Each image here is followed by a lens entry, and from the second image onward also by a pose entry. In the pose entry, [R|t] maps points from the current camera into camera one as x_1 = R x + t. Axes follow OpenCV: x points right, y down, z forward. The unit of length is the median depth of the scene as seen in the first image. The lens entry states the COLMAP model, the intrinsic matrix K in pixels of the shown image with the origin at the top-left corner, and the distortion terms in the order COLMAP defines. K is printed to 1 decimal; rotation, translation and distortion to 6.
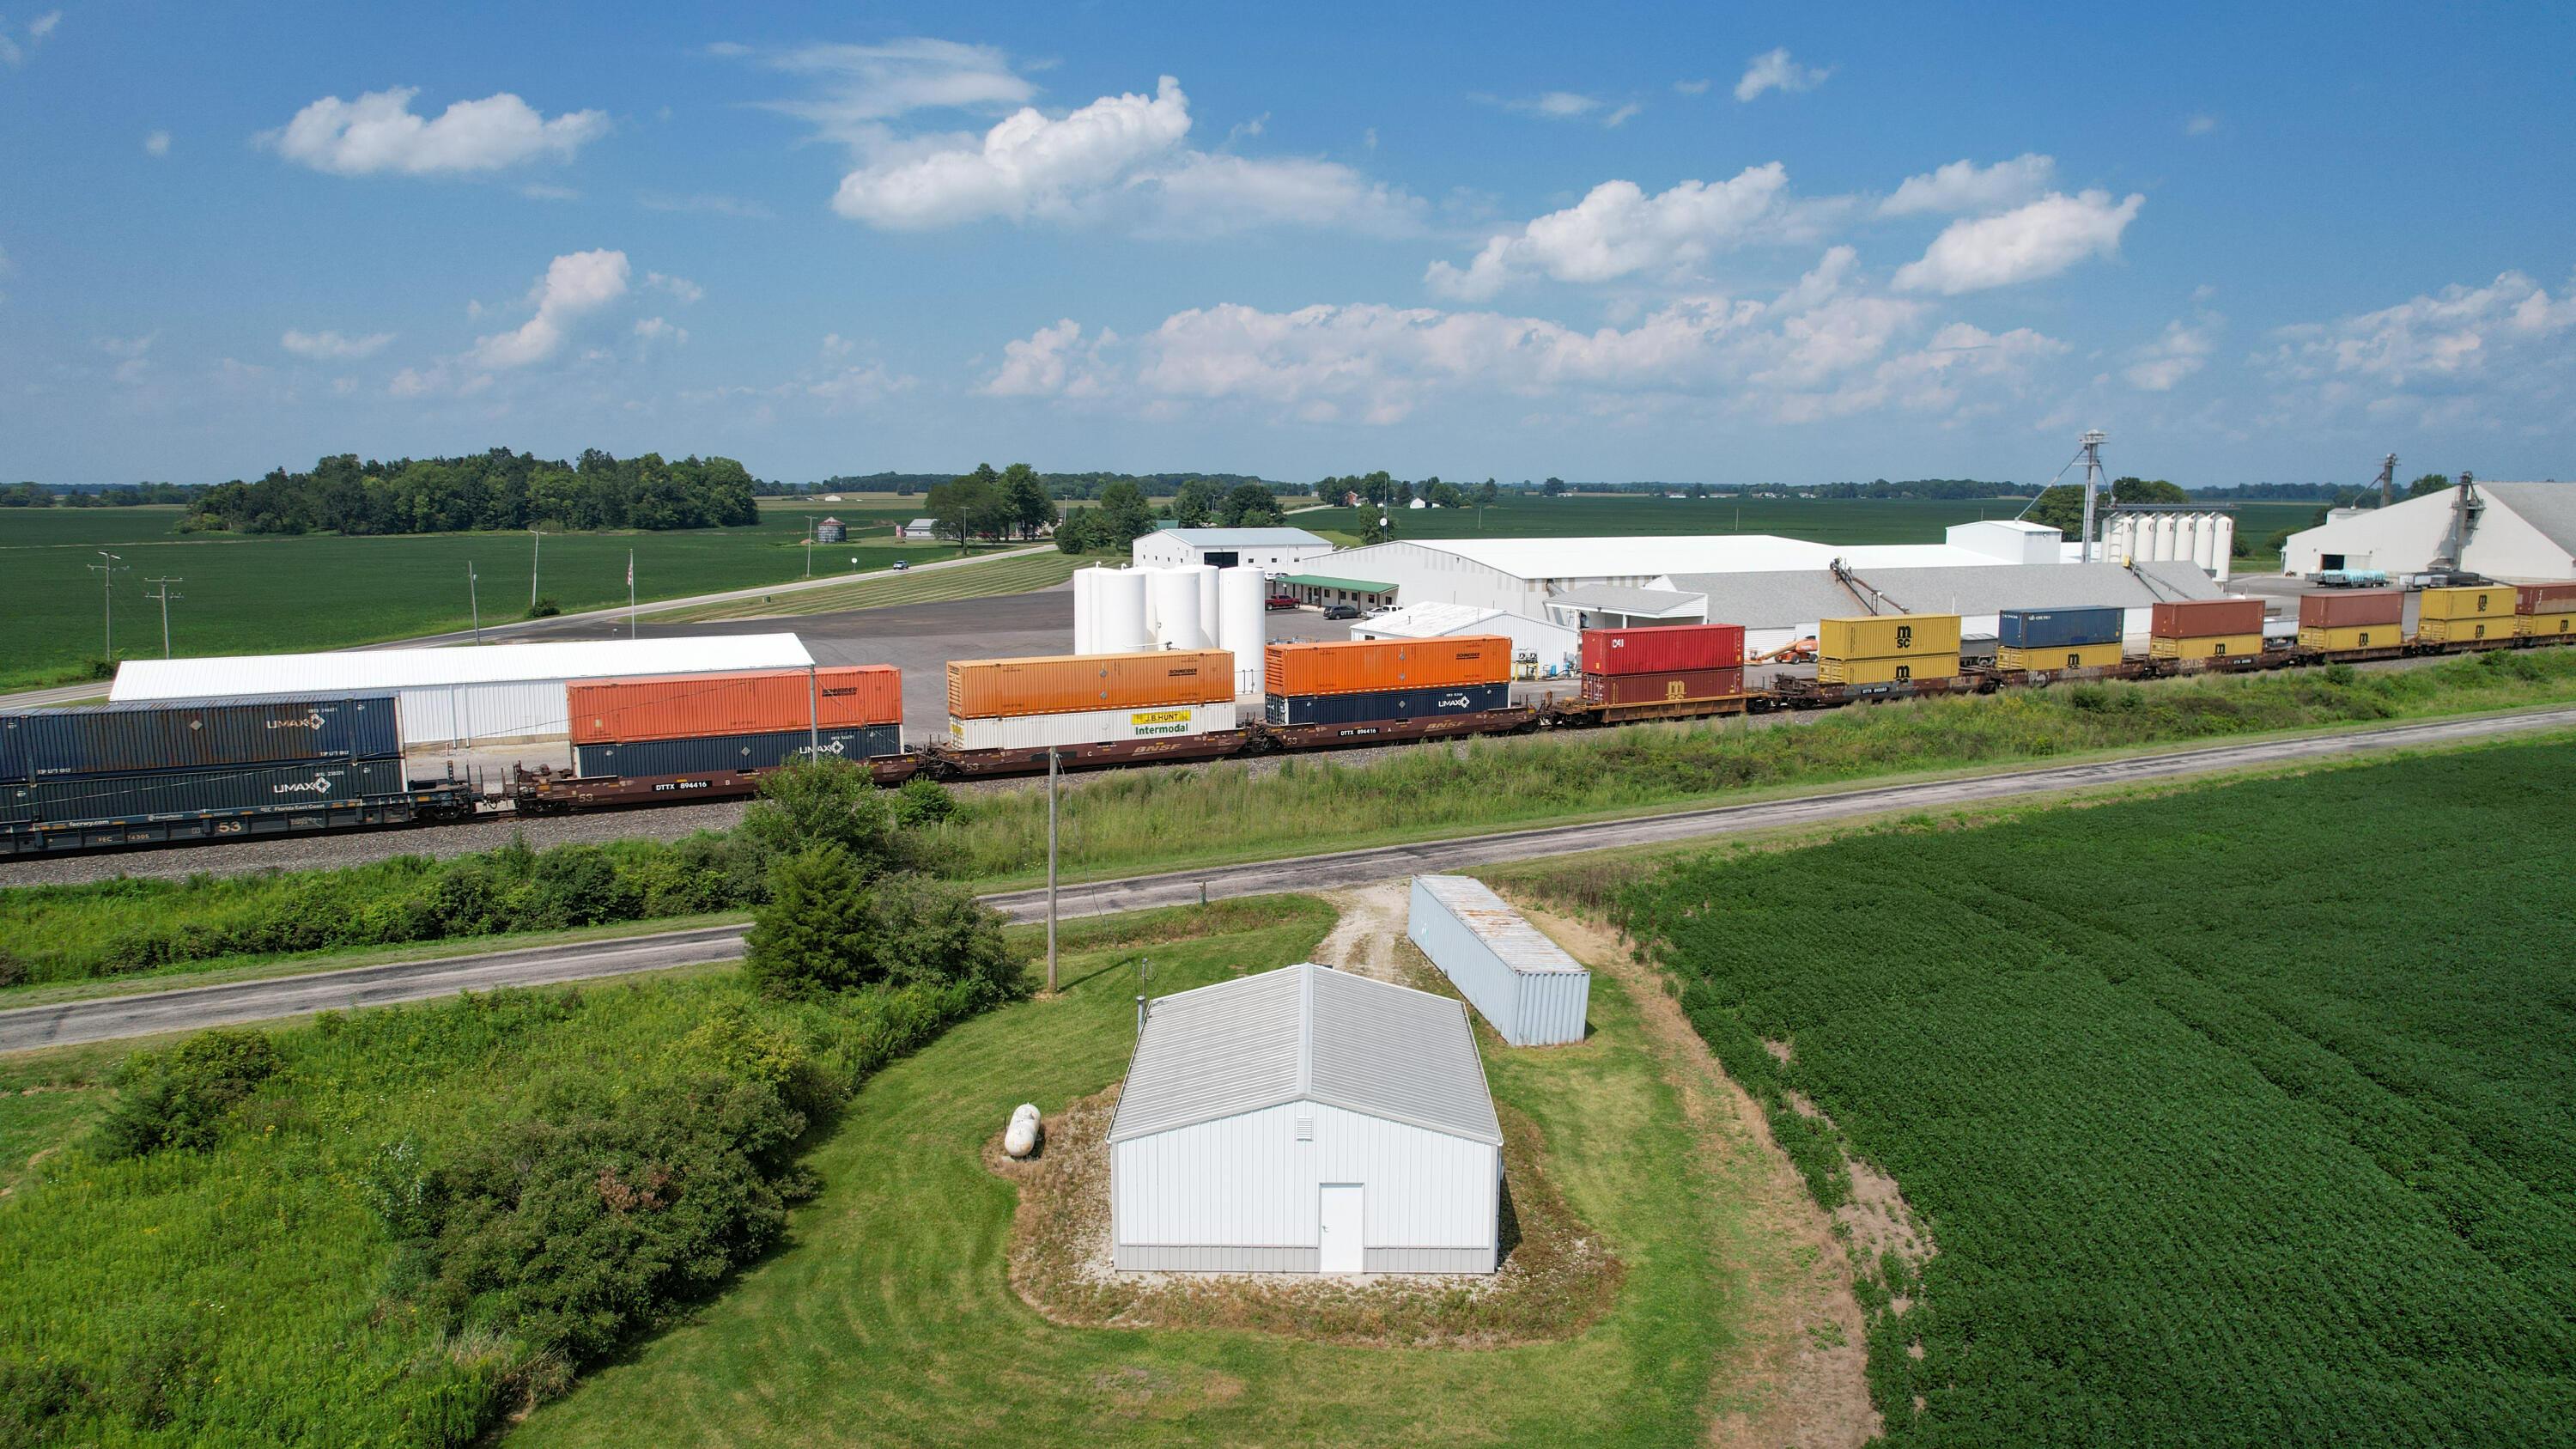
lens RADIAL K [[1645.4, 0, 1288.0], [0, 1645.4, 724.5], [0, 0, 1]] dist [-0.081366, 0.074478]
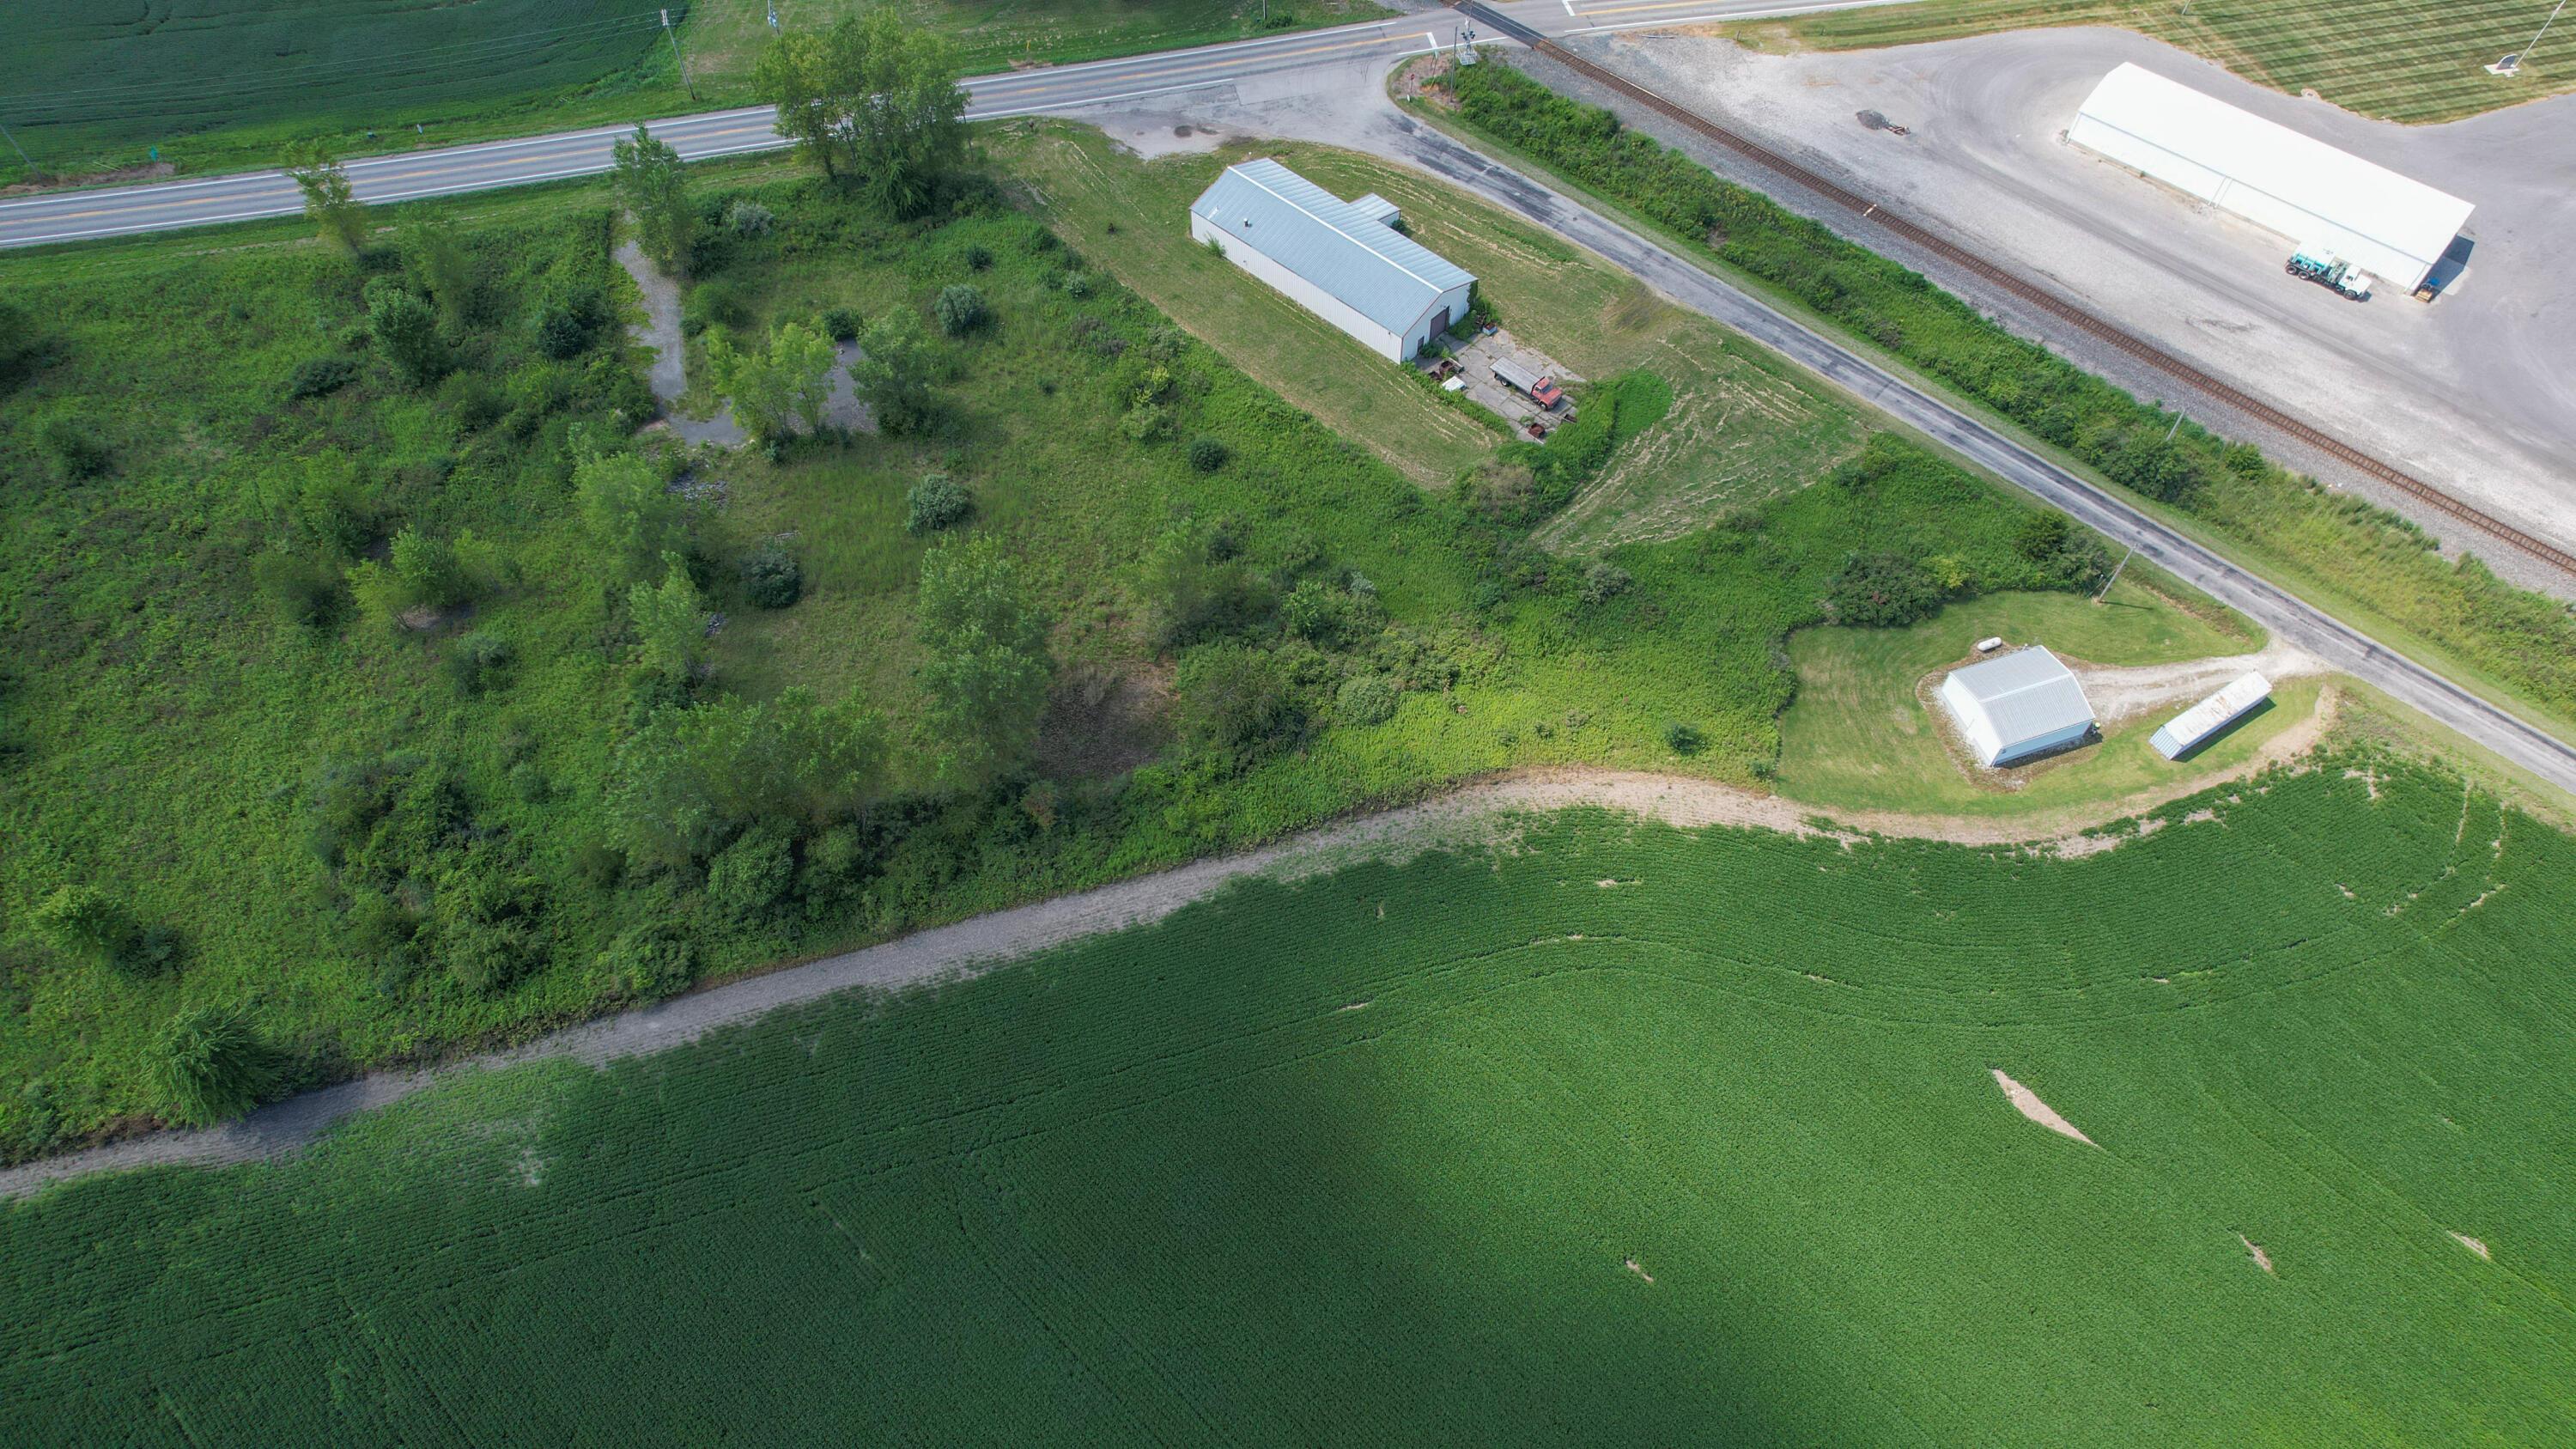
lens RADIAL K [[1645.4, 0, 1288.0], [0, 1645.4, 724.5], [0, 0, 1]] dist [-0.081366, 0.074478]
pose [[0.338779, 0.770055, -0.540596, 1.531172], [-0.135795, 0.608576, 0.781789, -2.466601], [0.931015, -0.191444, 0.310742, -1.722524]]
